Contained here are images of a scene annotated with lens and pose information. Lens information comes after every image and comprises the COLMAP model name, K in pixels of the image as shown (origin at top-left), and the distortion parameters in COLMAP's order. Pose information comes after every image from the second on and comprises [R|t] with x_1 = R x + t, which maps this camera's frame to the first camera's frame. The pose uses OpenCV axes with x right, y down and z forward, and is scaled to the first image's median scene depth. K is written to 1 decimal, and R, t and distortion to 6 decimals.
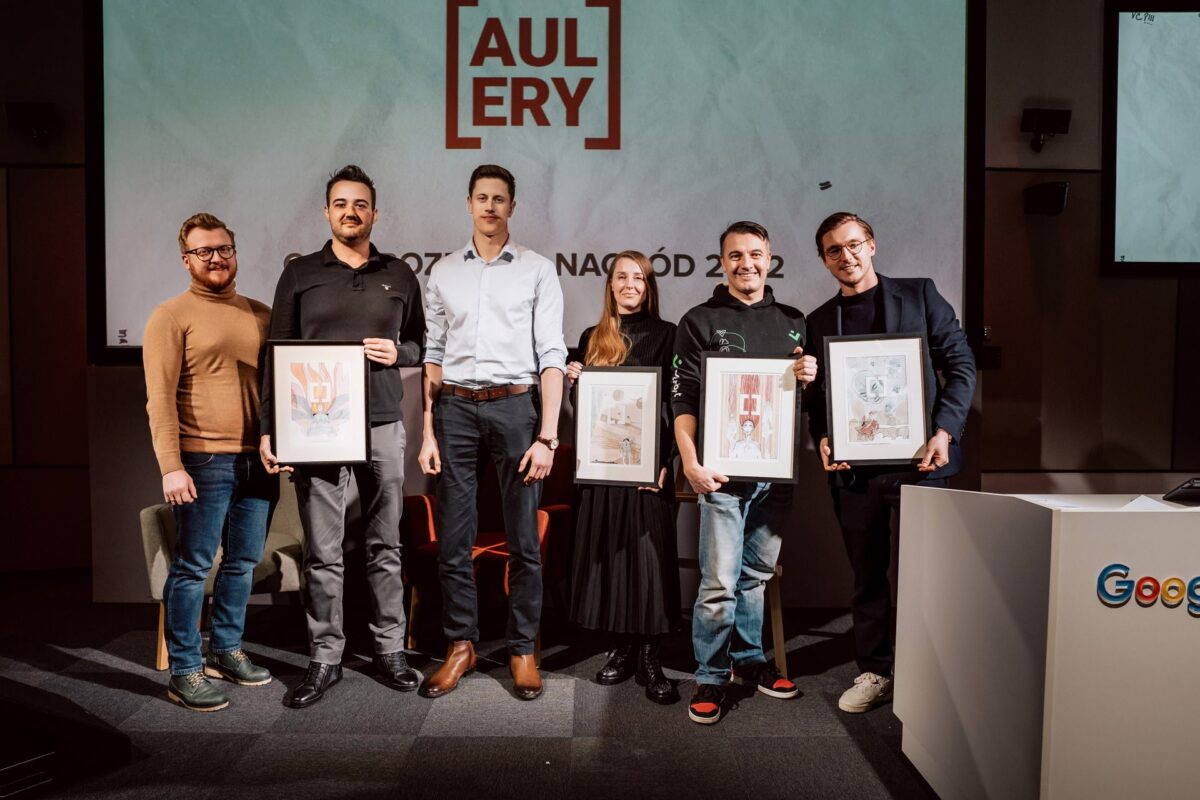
lens RADIAL K [[824.4, 0, 604.0], [0, 824.4, 400.3], [0, 0, 1]] dist [-0.103927, 0.086574]
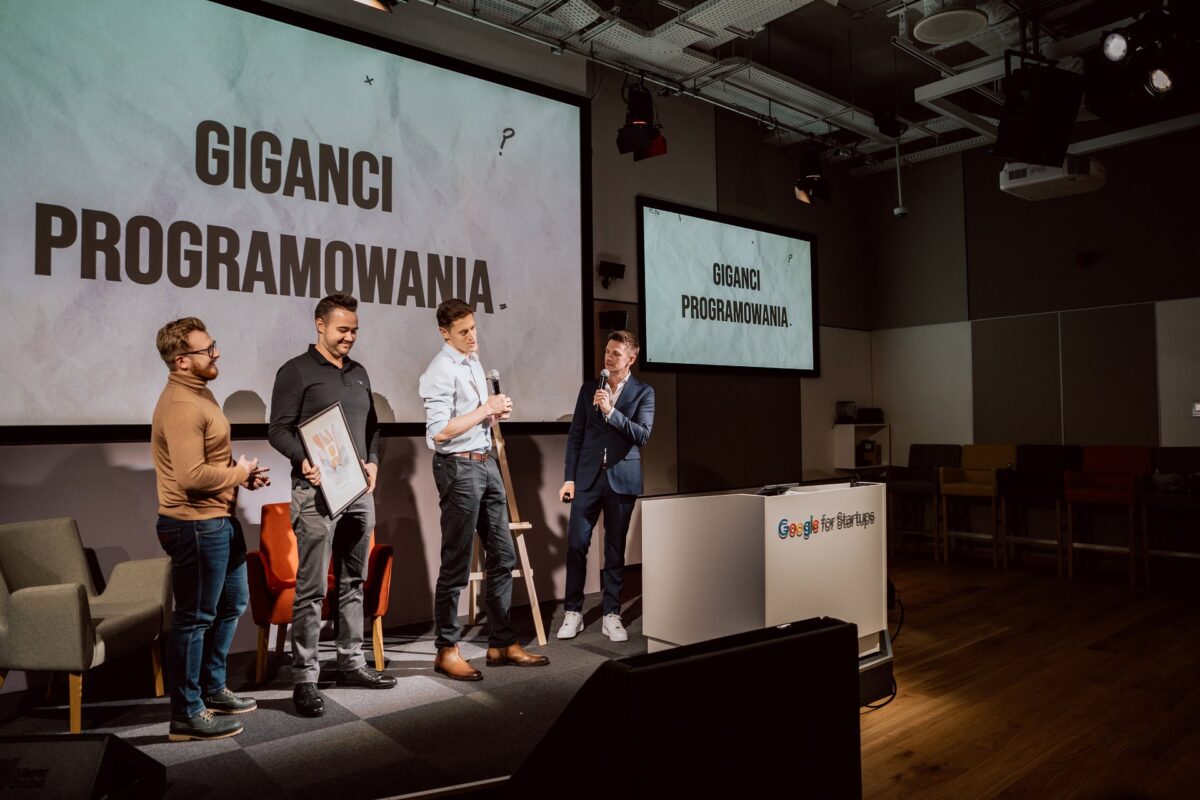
lens RADIAL K [[824.4, 0, 604.0], [0, 824.4, 400.3], [0, 0, 1]] dist [-0.103927, 0.086574]
pose [[0.774773, 0.003490, 0.632229, -0.511485], [0.045523, 0.997081, -0.061291, -0.005248], [-0.630598, 0.076268, 0.772353, -0.209568]]
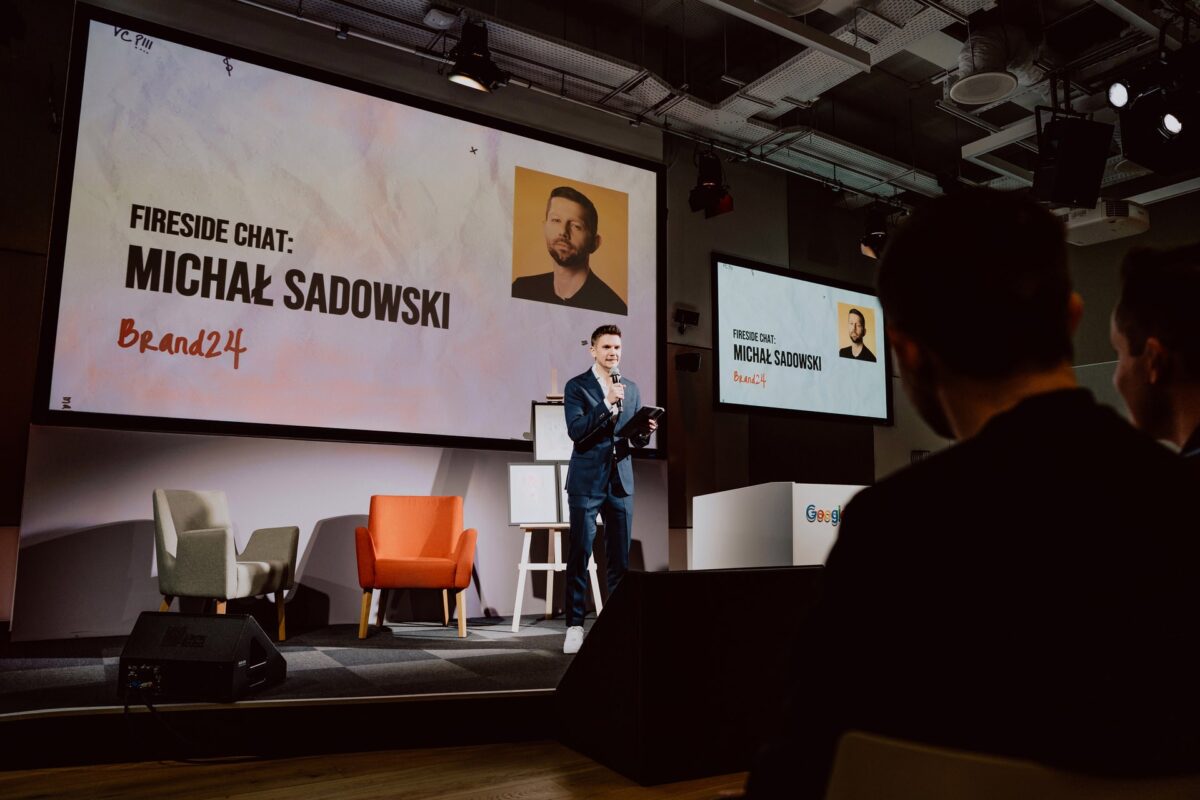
lens RADIAL K [[824.4, 0, 604.0], [0, 824.4, 400.3], [0, 0, 1]] dist [-0.103927, 0.086574]
pose [[0.850229, 0.073304, 0.521285, -0.552162], [0.017505, 0.985772, -0.167173, 0.125341], [-0.526122, 0.151260, 0.836849, -0.377087]]
